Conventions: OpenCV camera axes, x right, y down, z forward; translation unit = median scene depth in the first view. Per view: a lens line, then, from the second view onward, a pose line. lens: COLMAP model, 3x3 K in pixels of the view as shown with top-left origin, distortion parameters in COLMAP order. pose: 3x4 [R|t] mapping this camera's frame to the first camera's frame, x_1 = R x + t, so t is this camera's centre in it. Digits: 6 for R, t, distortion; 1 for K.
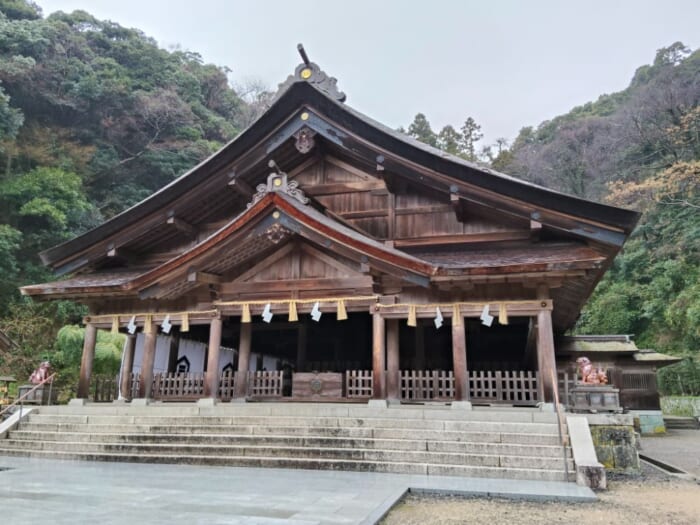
lens RADIAL K [[526.7, 0, 350.0], [0, 526.7, 262.5], [0, 0, 1]] dist [0.101576, -0.145298]
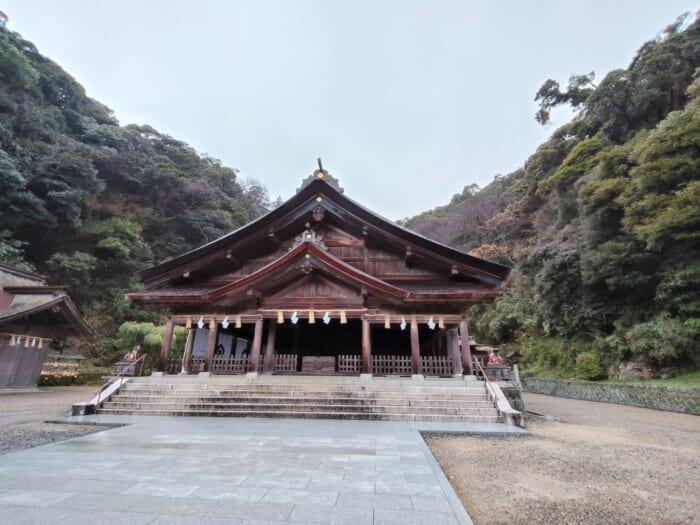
lens RADIAL K [[308.1, 0, 350.0], [0, 308.1, 262.5], [0, 0, 1]] dist [0.000623, 0.000073]
pose [[0.983377, 0.061922, 0.170693, -0.153895], [-0.046170, 0.994429, -0.094763, 0.010982], [-0.175610, 0.085307, 0.980757, 0.050592]]
